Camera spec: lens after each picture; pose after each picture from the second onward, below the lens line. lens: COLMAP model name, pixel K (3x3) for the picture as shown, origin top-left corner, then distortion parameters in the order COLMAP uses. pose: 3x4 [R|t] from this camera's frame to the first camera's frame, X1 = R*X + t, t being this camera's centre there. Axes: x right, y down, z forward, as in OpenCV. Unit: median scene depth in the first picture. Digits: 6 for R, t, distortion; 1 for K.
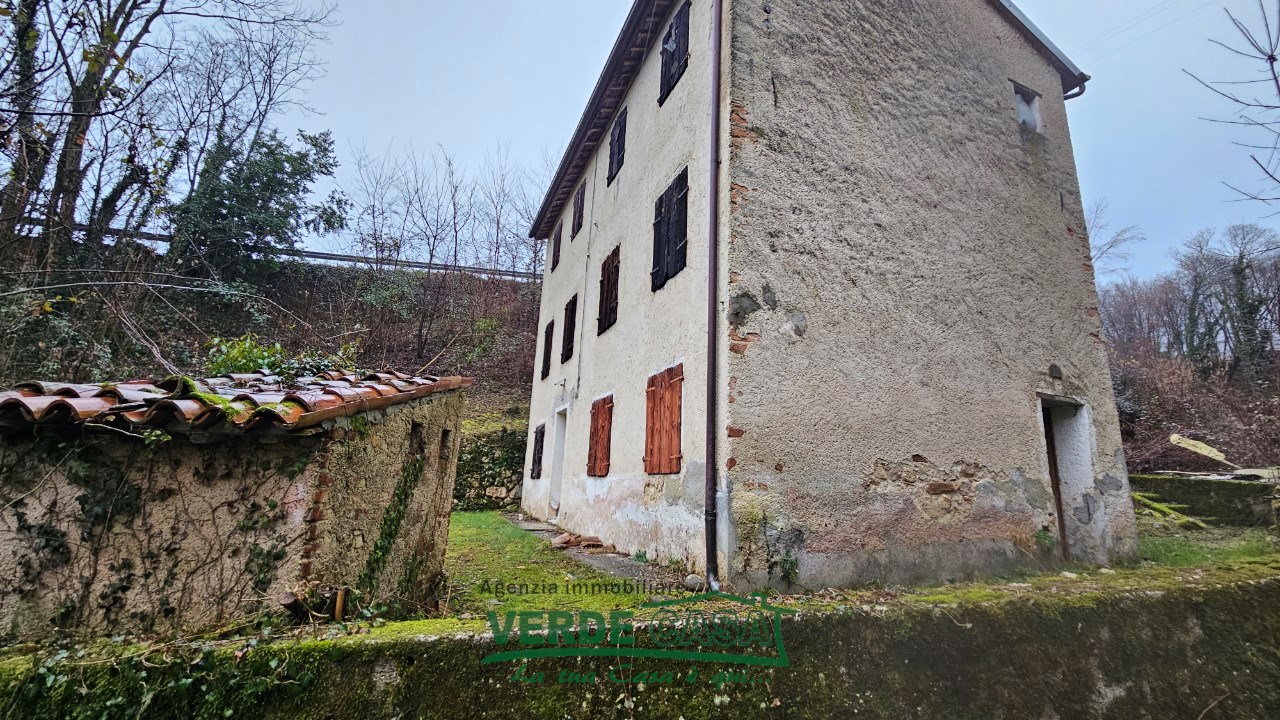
lens RADIAL K [[522.1, 0, 640.0], [0, 522.1, 360.0], [0, 0, 1]] dist [-0.001104, 0.000439]
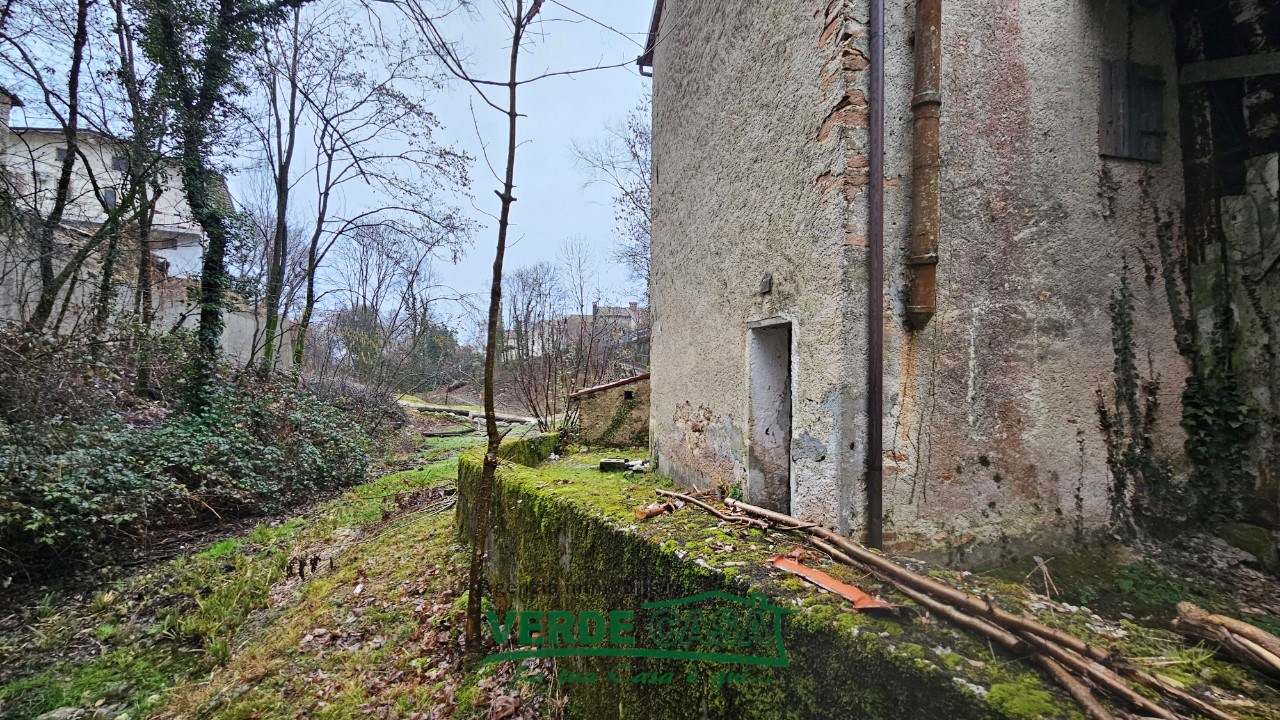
lens RADIAL K [[522.1, 0, 640.0], [0, 522.1, 360.0], [0, 0, 1]] dist [-0.001104, 0.000439]
pose [[-0.198274, -0.064159, -0.978045, 1.656519], [0.212072, 0.971410, -0.106716, 0.176033], [0.956929, -0.228575, -0.178998, 1.025696]]
